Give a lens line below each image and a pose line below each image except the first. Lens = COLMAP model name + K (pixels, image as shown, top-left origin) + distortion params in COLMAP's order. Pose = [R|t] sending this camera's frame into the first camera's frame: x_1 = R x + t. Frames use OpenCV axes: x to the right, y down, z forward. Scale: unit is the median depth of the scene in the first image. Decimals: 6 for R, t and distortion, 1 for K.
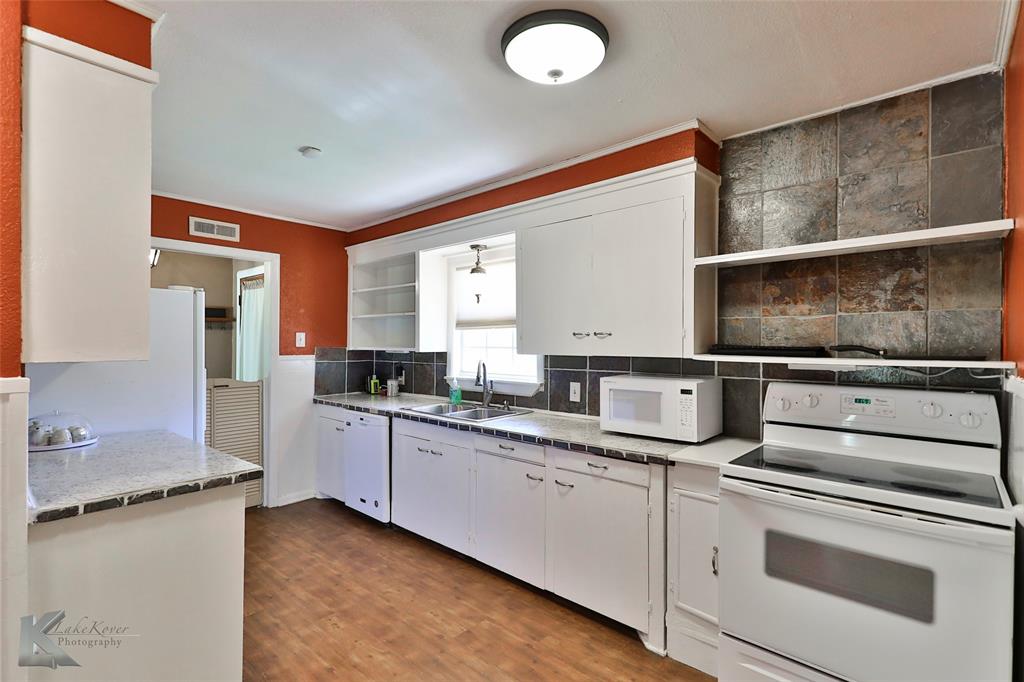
lens RADIAL K [[478.4, 0, 513.5], [0, 478.4, 337.1], [0, 0, 1]] dist [0.001485, -0.000395]
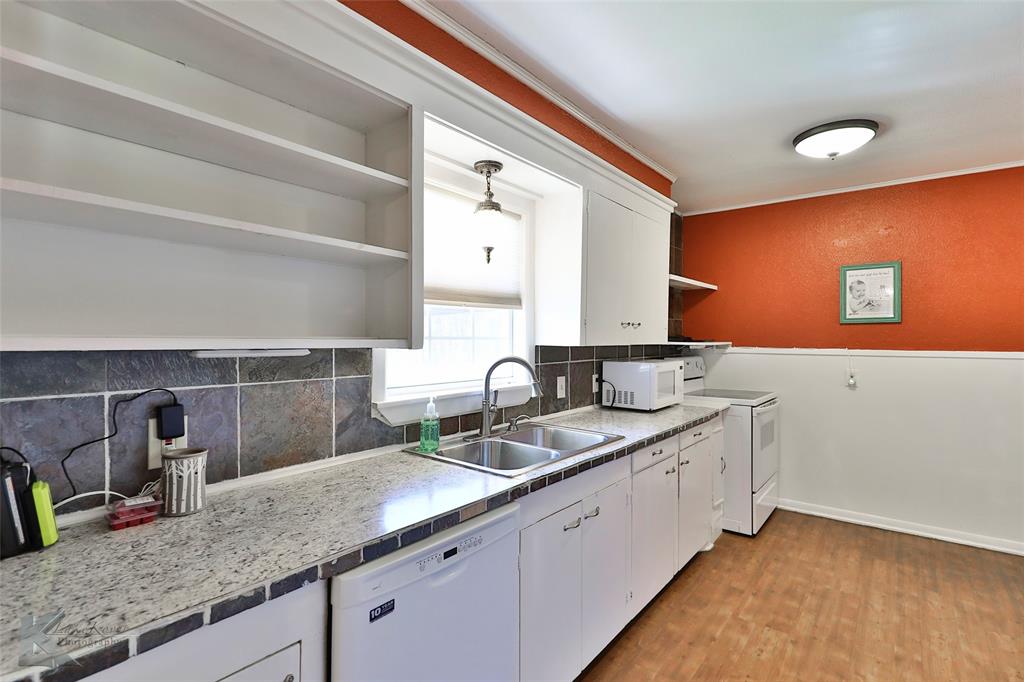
lens RADIAL K [[478.4, 0, 513.5], [0, 478.4, 337.1], [0, 0, 1]] dist [0.001485, -0.000395]
pose [[-0.039867, -0.000028, 0.999205, -0.723480], [-0.016131, 0.999870, -0.000616, 0.022456], [-0.999075, -0.016142, -0.039862, 1.077467]]
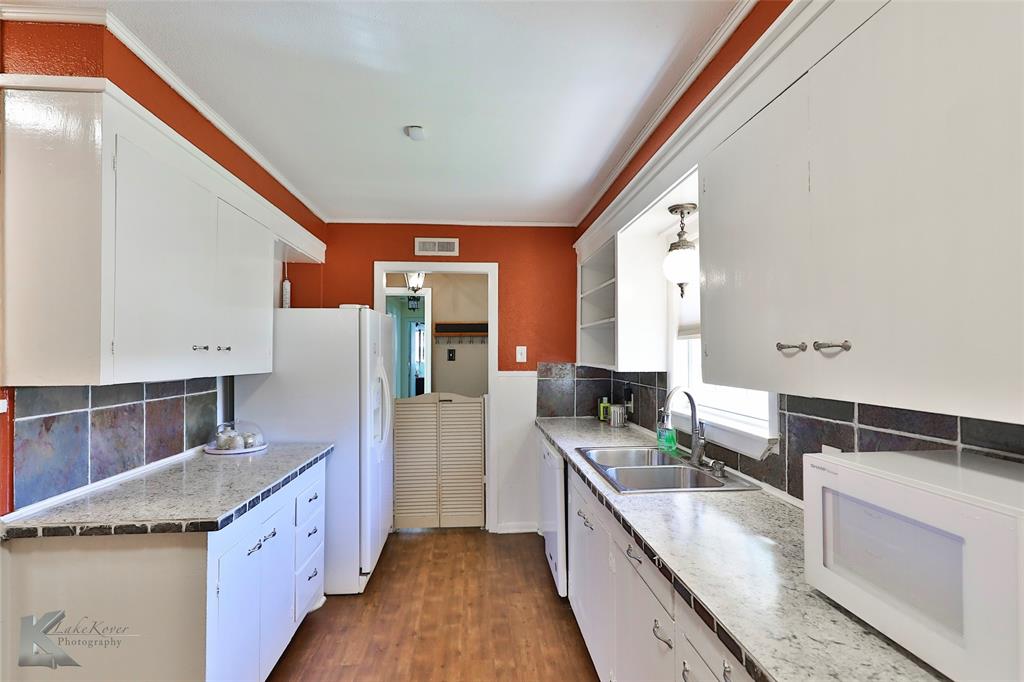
lens RADIAL K [[482.4, 0, 510.5], [0, 482.4, 346.1], [0, 0, 1]] dist [0.002015, 0.000115]
pose [[0.714640, -0.012556, -0.699380, 0.227393], [0.012112, 0.999911, -0.005575, -0.006078], [0.699388, -0.004486, 0.714729, 0.418687]]
